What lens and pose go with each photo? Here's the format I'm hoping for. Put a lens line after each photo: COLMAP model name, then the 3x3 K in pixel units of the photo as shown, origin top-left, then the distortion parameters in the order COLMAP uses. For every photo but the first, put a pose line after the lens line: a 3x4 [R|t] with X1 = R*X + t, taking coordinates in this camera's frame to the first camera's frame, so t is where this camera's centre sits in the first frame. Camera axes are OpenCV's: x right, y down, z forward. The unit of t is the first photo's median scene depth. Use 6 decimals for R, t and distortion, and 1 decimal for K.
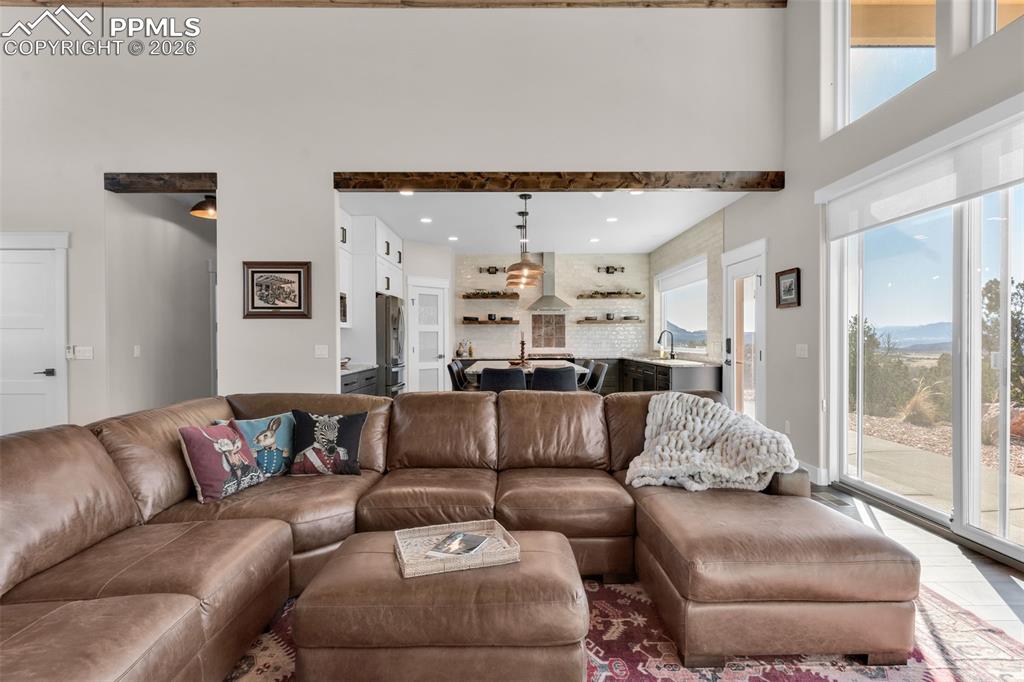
lens RADIAL K [[502.9, 0, 510.0], [0, 502.9, 353.2], [0, 0, 1]] dist [0.005174, 0.002149]
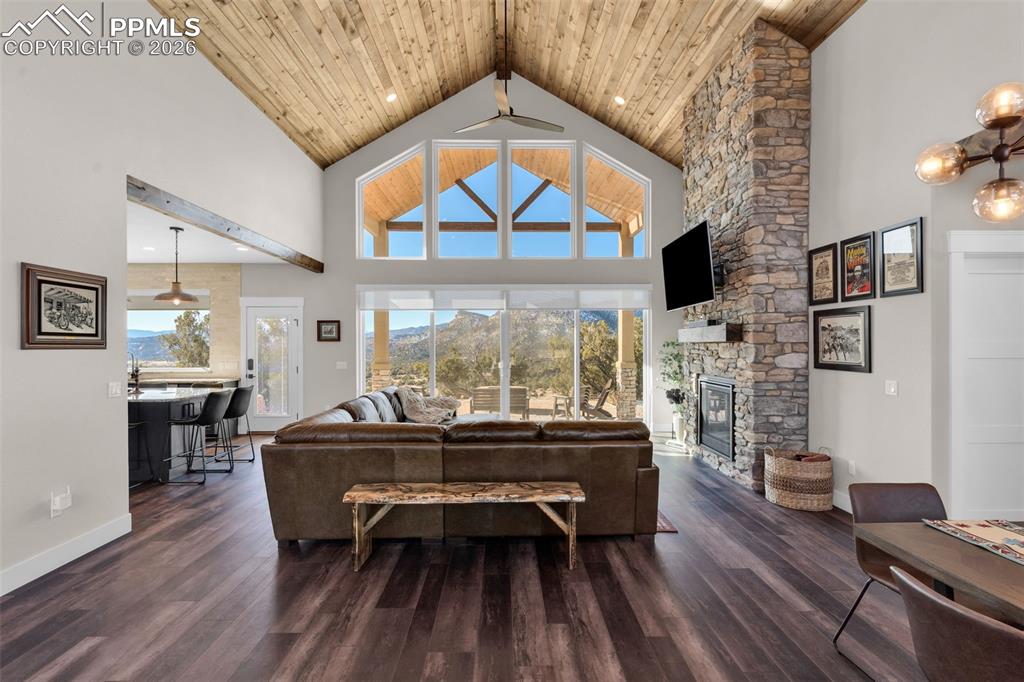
lens RADIAL K [[488.7, 0, 520.2], [0, 488.7, 345.6], [0, 0, 1]] dist [0.008581, -0.002733]
pose [[-0.029506, 0.001593, 0.999563, -0.975080], [0.031143, 0.999515, -0.000673, -0.044175], [-0.999079, 0.031110, -0.029541, 0.309948]]
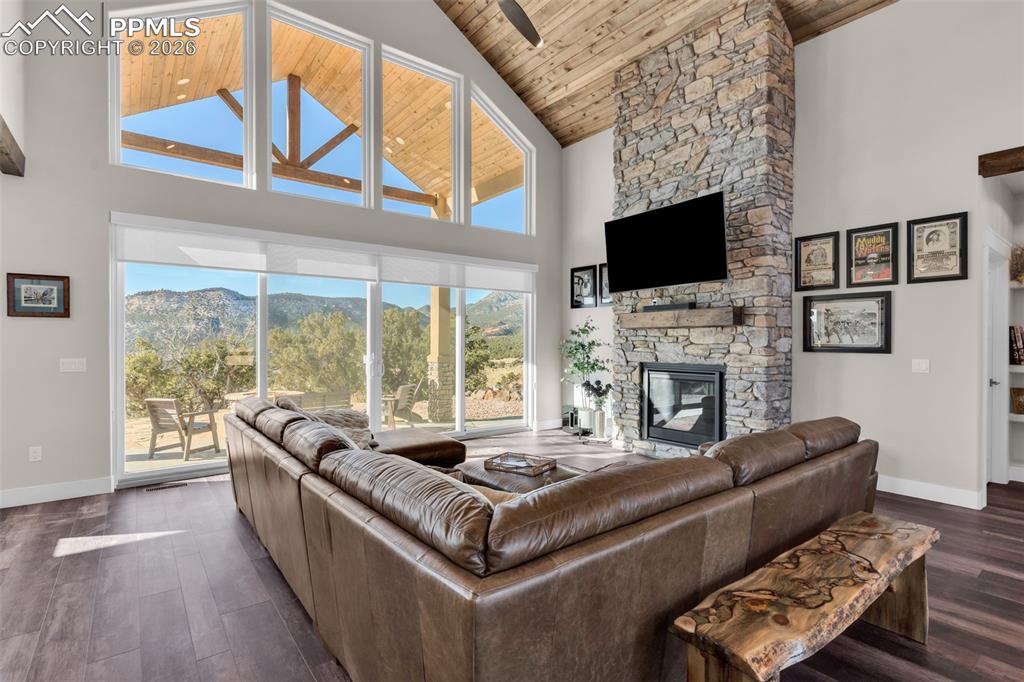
lens RADIAL K [[488.7, 0, 516.4], [0, 488.7, 344.3], [0, 0, 1]] dist [0.008581, -0.002733]
pose [[-0.617645, -0.000278, 0.786457, -0.519347], [0.023892, 0.999532, 0.019116, -0.032211], [-0.786094, 0.030597, -0.617349, 0.717451]]
